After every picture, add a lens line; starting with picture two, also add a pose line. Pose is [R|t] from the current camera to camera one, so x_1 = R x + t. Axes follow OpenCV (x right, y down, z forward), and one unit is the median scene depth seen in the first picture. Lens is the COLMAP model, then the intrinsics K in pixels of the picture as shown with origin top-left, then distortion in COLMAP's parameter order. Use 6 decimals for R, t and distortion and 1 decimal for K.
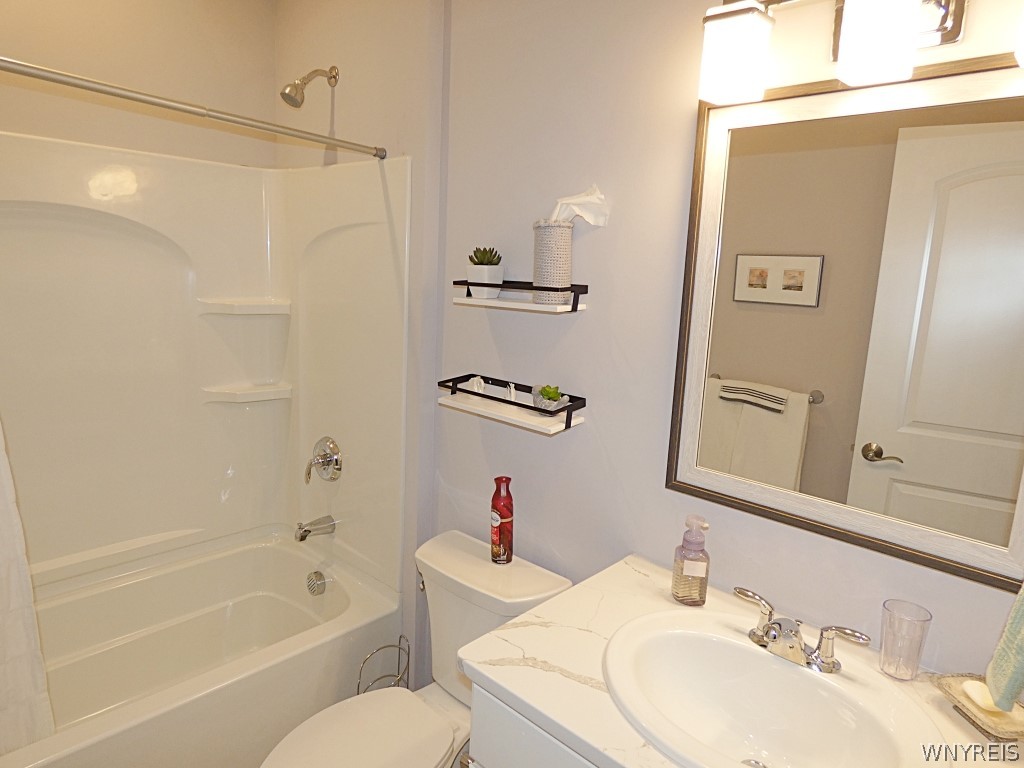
lens RADIAL K [[618.9, 0, 510.8], [0, 618.9, 384.0], [0, 0, 1]] dist [0.000435, -0.002353]
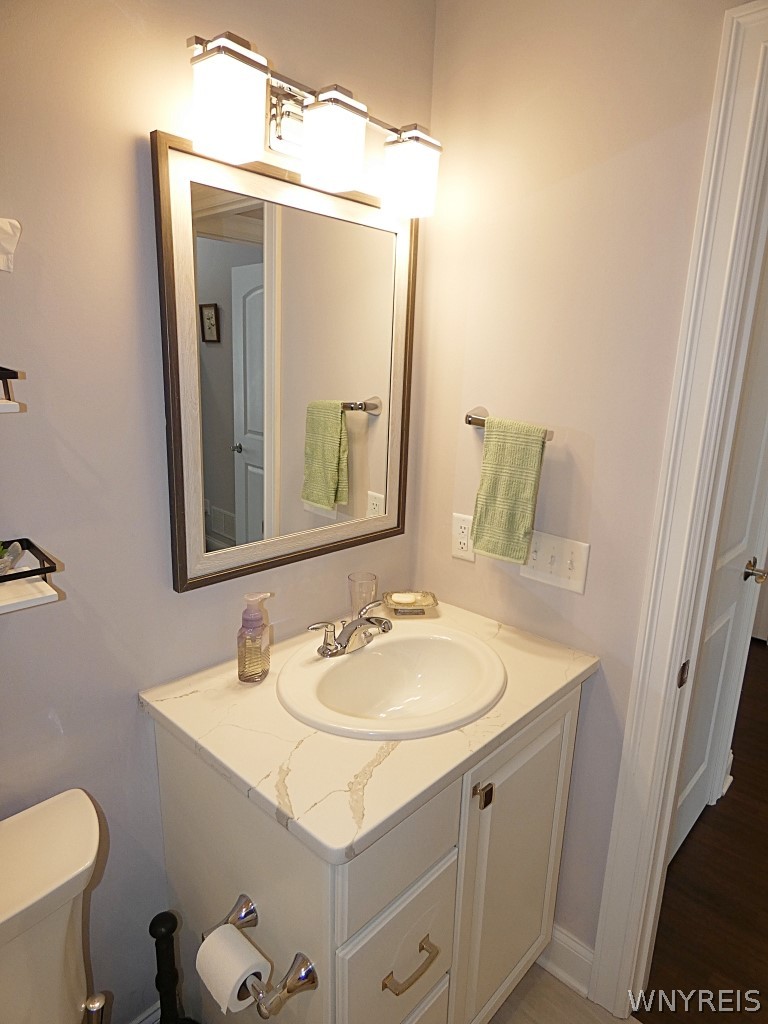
lens RADIAL K [[618.9, 0, 381.6], [0, 618.9, 510.1], [0, 0, 1]] dist [0.000435, -0.002353]
pose [[0.006591, -0.284504, 0.958652, -0.613252], [0.151082, 0.947951, 0.280290, -0.161963], [-0.988499, 0.142988, 0.049232, 0.716000]]
